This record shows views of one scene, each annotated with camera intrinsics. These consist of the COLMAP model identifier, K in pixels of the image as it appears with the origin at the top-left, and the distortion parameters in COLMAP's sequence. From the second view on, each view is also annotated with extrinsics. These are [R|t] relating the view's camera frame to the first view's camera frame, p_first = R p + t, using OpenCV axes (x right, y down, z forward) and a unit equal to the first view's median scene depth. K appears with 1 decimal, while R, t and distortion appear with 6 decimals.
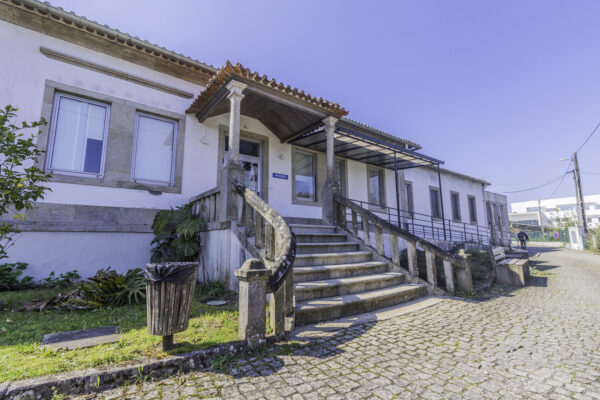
lens RADIAL K [[276.6, 0, 298.5], [0, 276.6, 197.8], [0, 0, 1]] dist [0.000859, 0.000856]
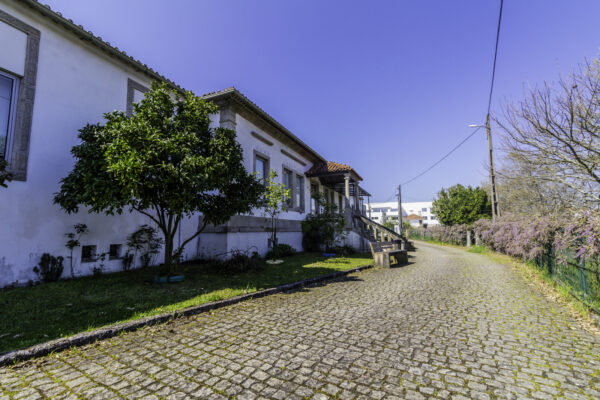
lens RADIAL K [[276.6, 0, 298.5], [0, 276.6, 197.8], [0, 0, 1]] dist [0.000859, 0.000856]
pose [[0.864421, 0.061313, 0.499016, -1.946382], [-0.080163, 0.996647, 0.016407, -0.203313], [-0.496336, -0.054185, 0.866438, -1.053140]]
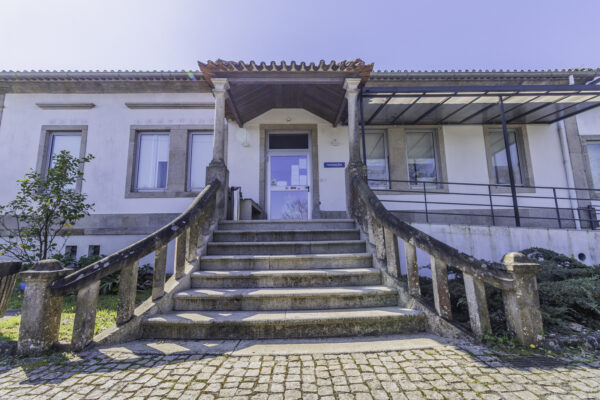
lens RADIAL K [[276.6, 0, 298.5], [0, 276.6, 197.8], [0, 0, 1]] dist [0.000859, 0.000856]
pose [[0.807261, -0.098749, -0.581874, 0.562262], [0.102974, 0.994347, -0.025887, 0.059778], [0.581141, -0.039020, 0.812867, 0.362535]]
